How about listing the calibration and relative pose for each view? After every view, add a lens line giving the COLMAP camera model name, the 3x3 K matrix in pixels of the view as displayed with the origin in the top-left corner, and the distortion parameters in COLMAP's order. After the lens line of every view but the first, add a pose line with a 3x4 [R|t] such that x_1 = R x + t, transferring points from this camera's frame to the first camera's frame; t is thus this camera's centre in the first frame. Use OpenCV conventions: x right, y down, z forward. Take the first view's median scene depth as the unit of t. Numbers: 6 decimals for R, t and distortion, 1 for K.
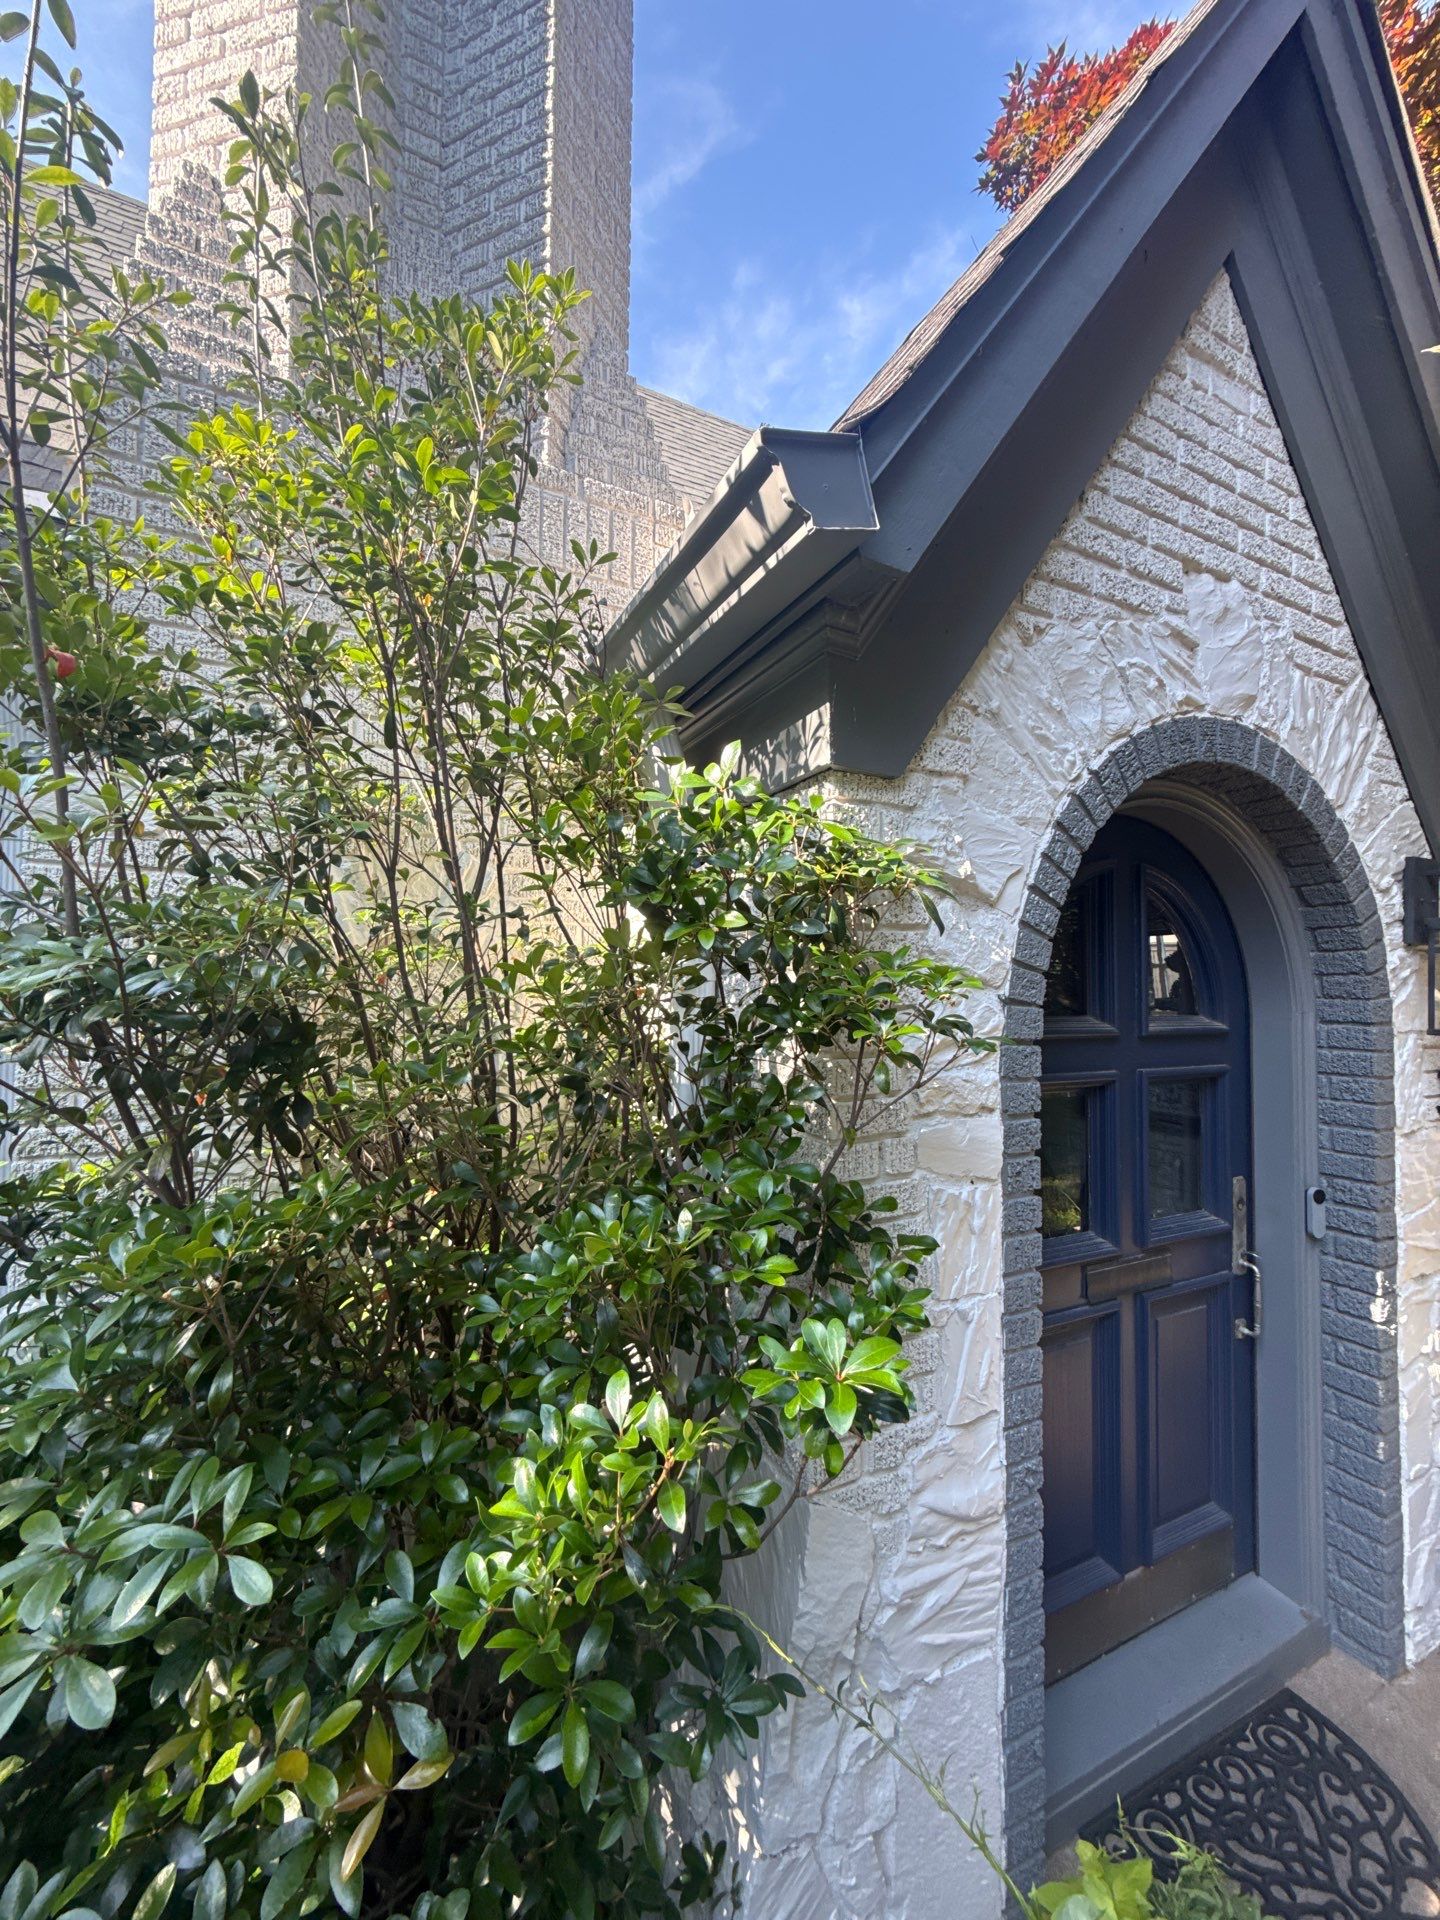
lens RADIAL K [[774.1, 0, 720.9], [0, 774.1, 957.8], [0, 0, 1]] dist [-0.000607, 0.000195]
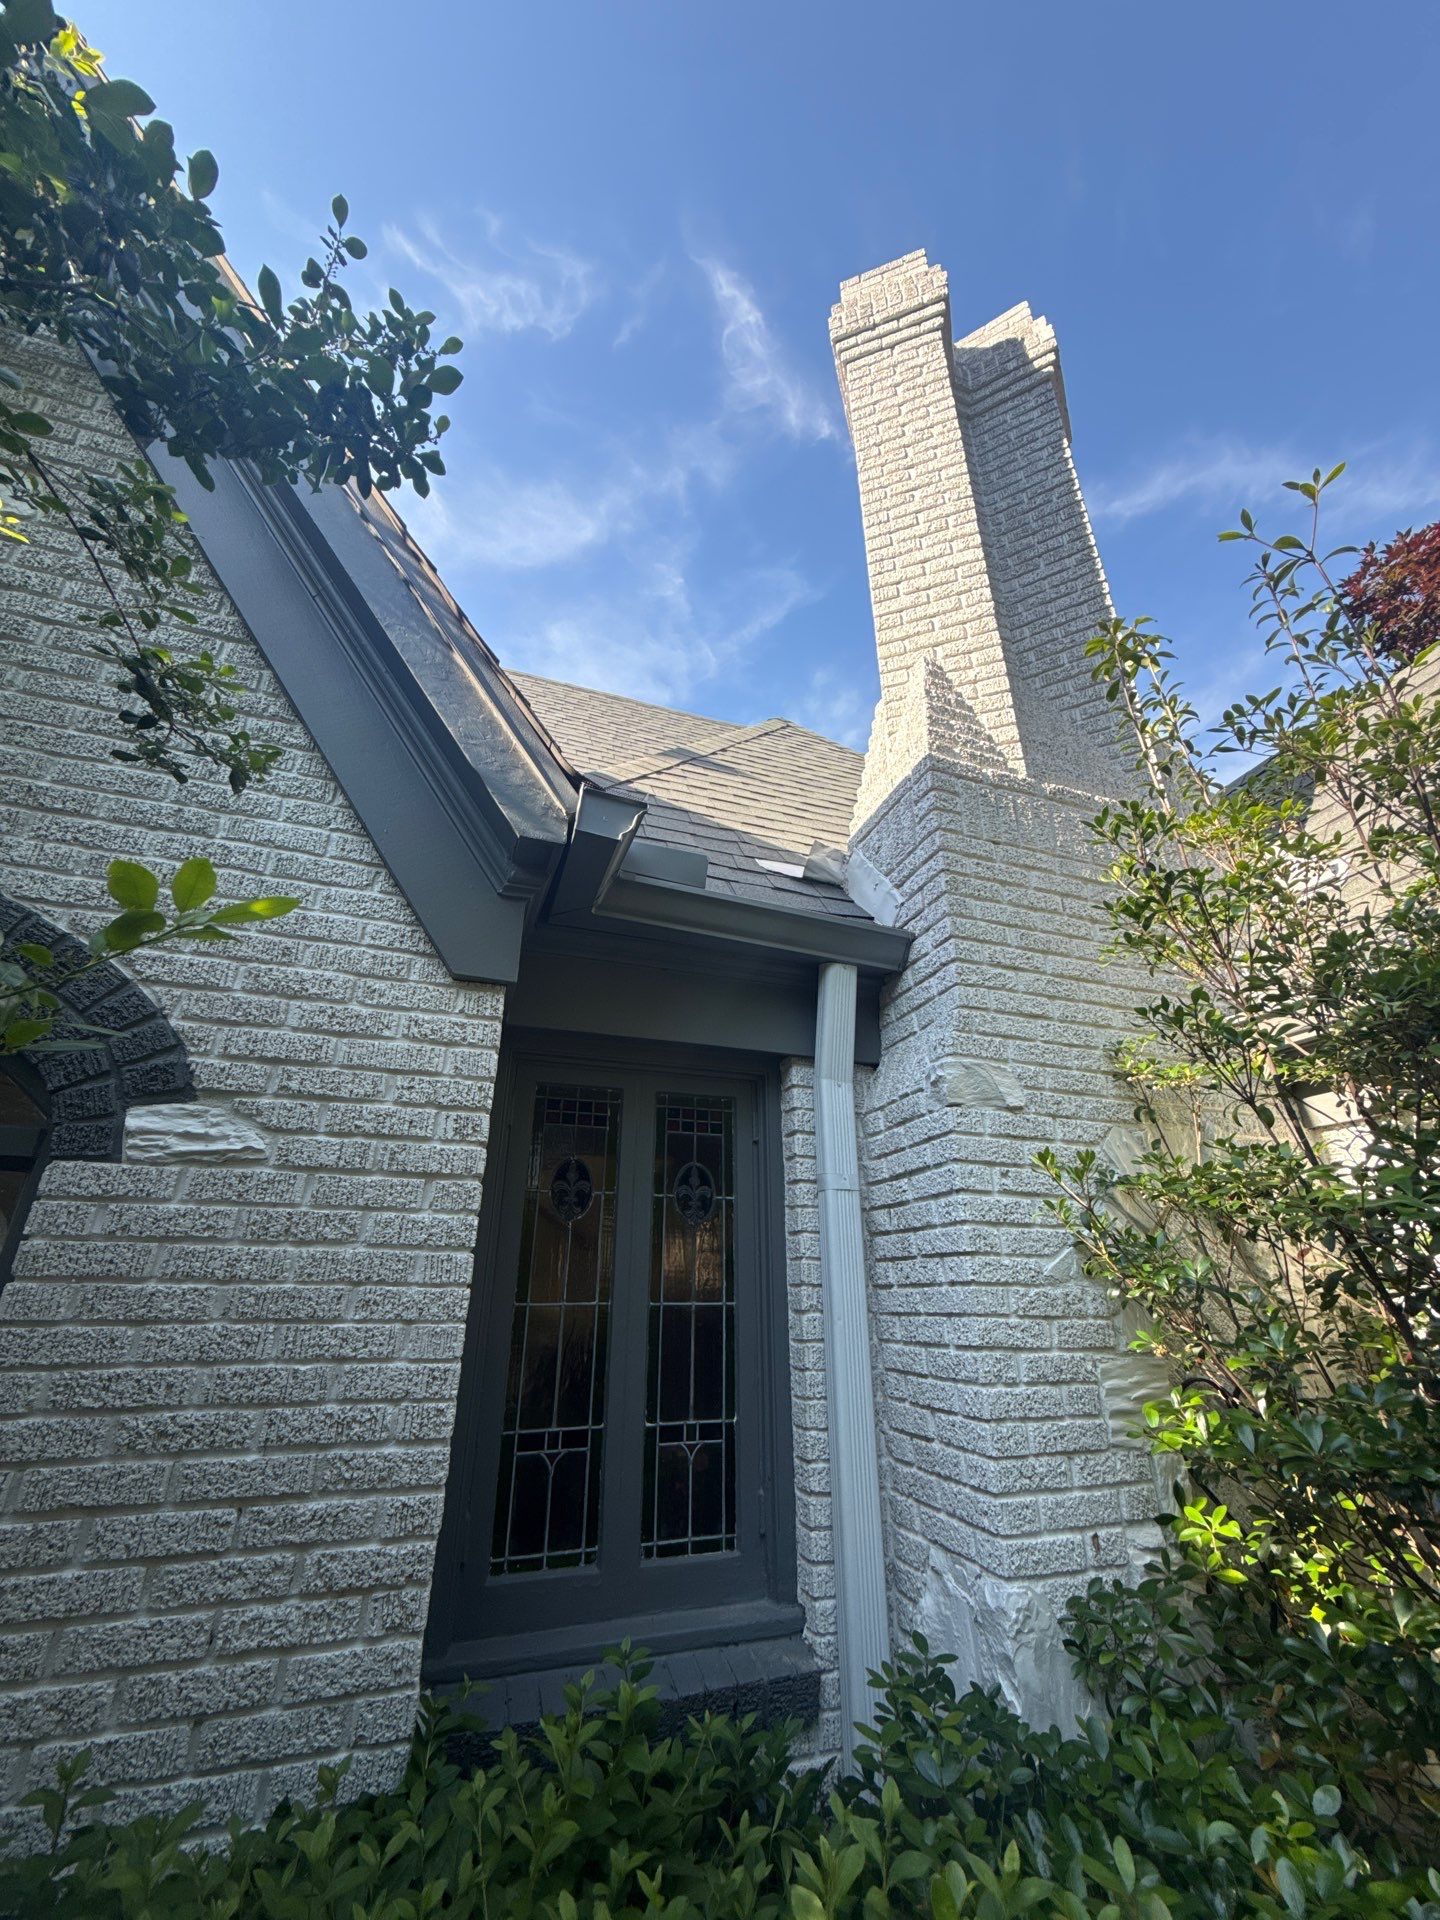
lens RADIAL K [[774.1, 0, 724.6], [0, 774.1, 962.1], [0, 0, 1]] dist [-0.000607, 0.000195]
pose [[0.992943, -0.056848, -0.104075, -0.981320], [0.014413, 0.928957, -0.369906, 0.057796], [0.117710, 0.365796, 0.923221, -0.209122]]
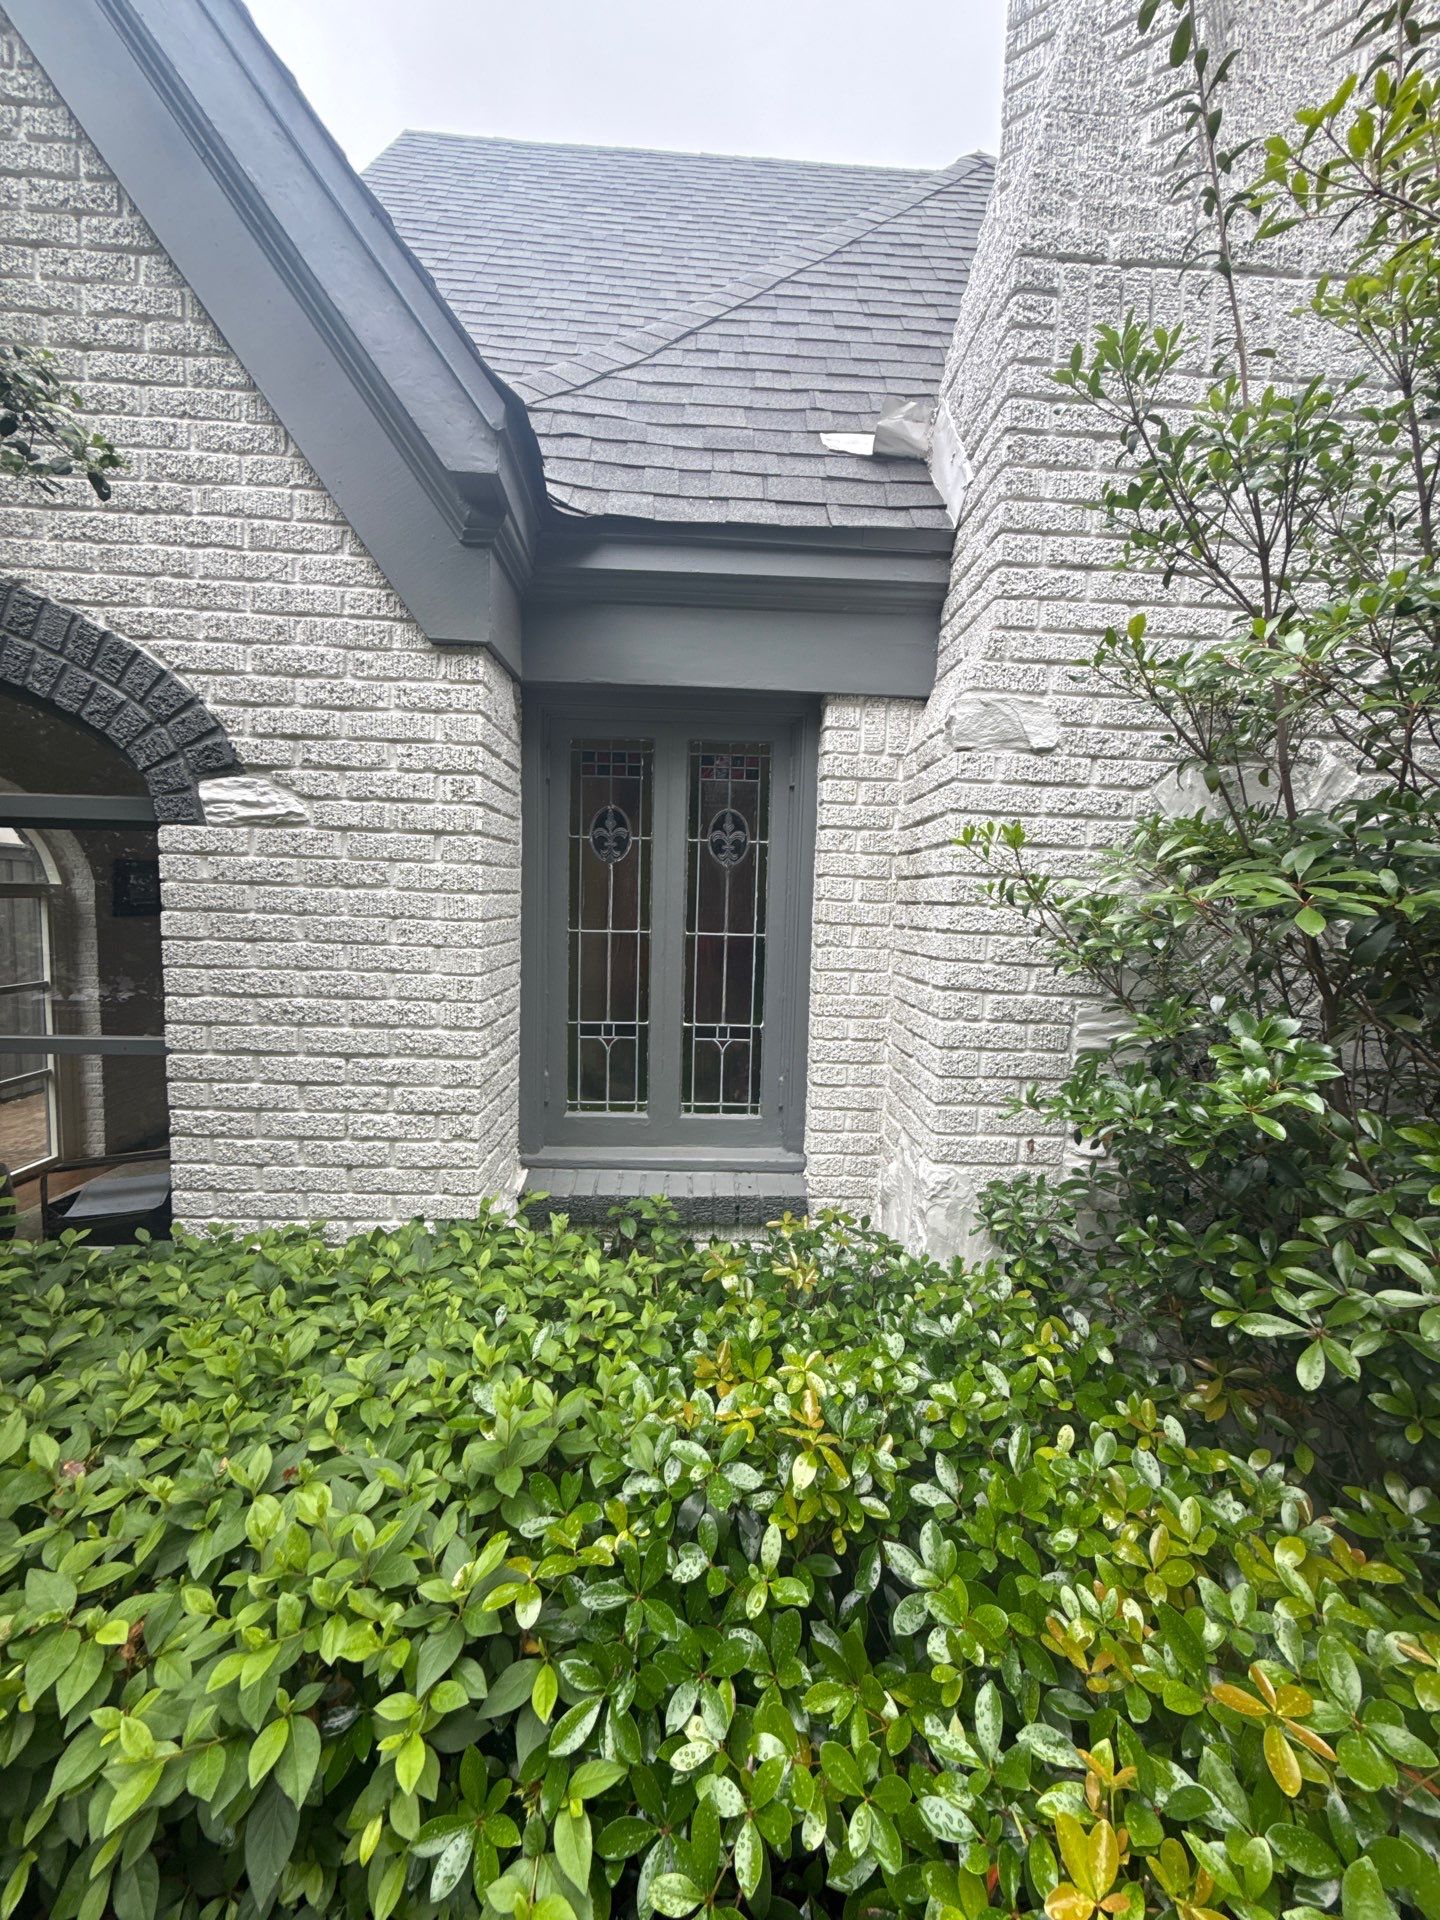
lens RADIAL K [[774.1, 0, 719.3], [0, 774.1, 974.3], [0, 0, 1]] dist [-0.000607, 0.000195]
pose [[0.913389, 0.053917, -0.403501, -0.659863], [-0.006193, 0.992916, 0.118657, 0.016236], [0.407040, -0.105881, 0.907253, -0.145246]]
